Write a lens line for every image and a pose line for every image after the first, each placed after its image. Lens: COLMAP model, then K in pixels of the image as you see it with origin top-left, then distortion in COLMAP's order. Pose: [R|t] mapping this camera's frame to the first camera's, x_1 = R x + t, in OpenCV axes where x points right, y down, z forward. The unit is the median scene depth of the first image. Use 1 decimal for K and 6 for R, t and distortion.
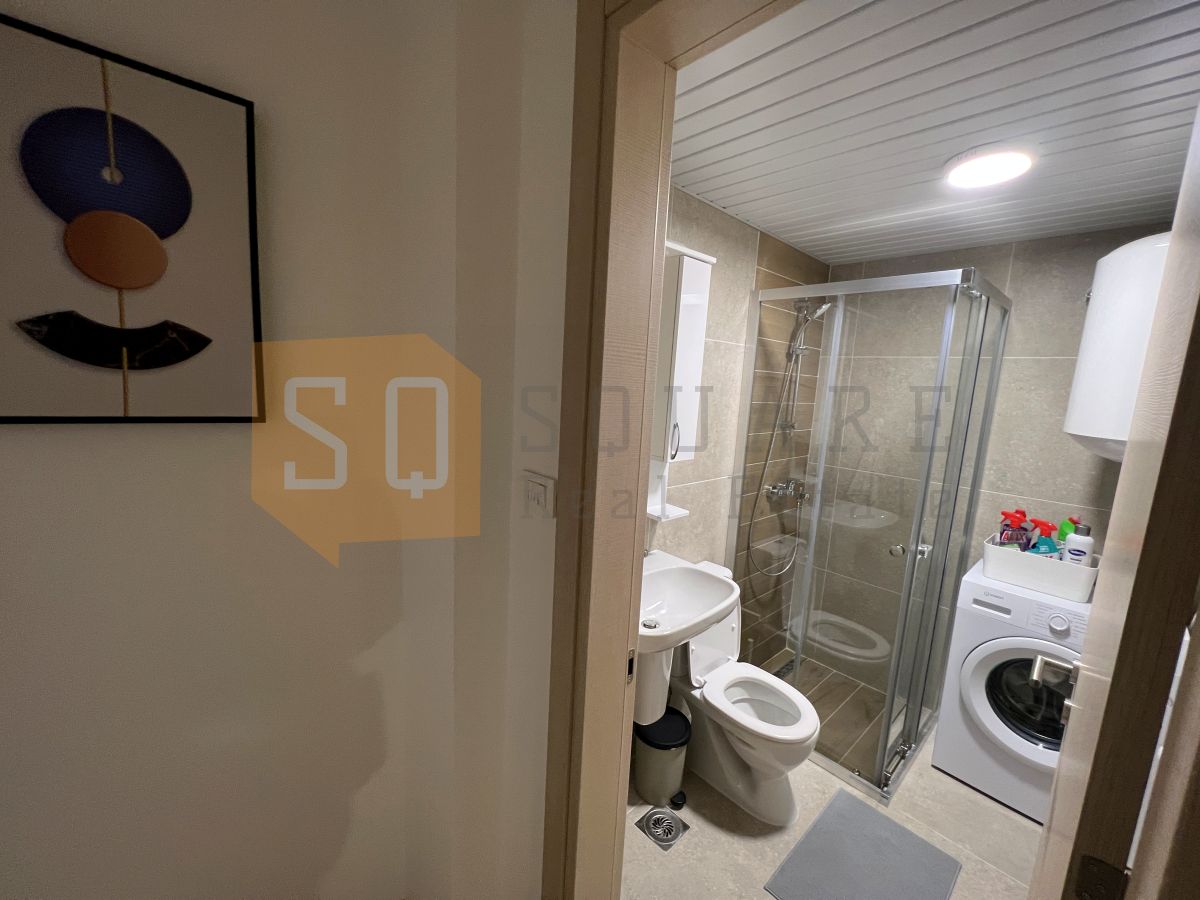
lens RADIAL K [[485.0, 0, 600.0], [0, 485.0, 449.4], [0, 0, 1]] dist [-0.002552, 0.000130]
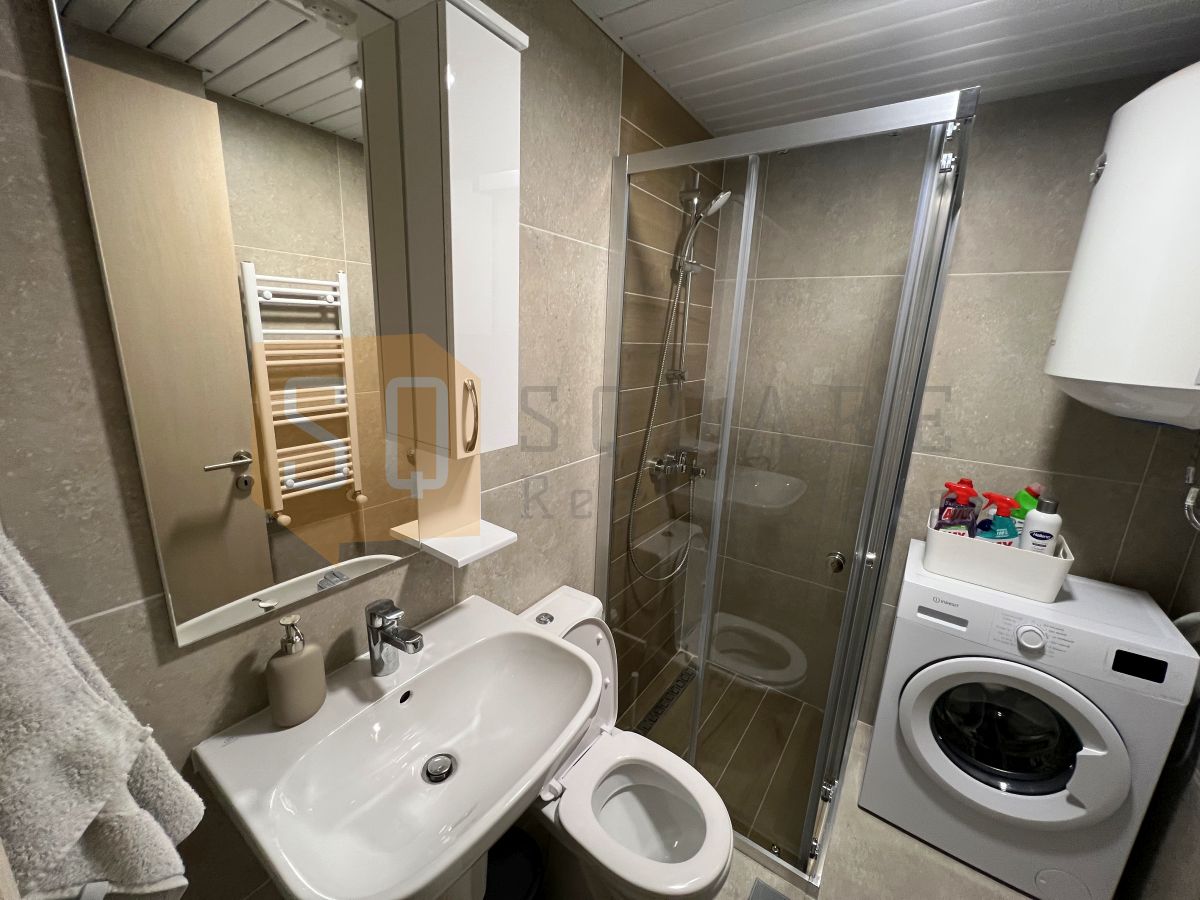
lens RADIAL K [[485.0, 0, 602.3], [0, 485.0, 449.2], [0, 0, 1]] dist [-0.002552, 0.000130]
pose [[0.974740, -0.063214, 0.214209, 0.141044], [0.041027, 0.993467, 0.106489, -0.025152], [-0.219541, -0.095011, 0.970966, 0.367324]]
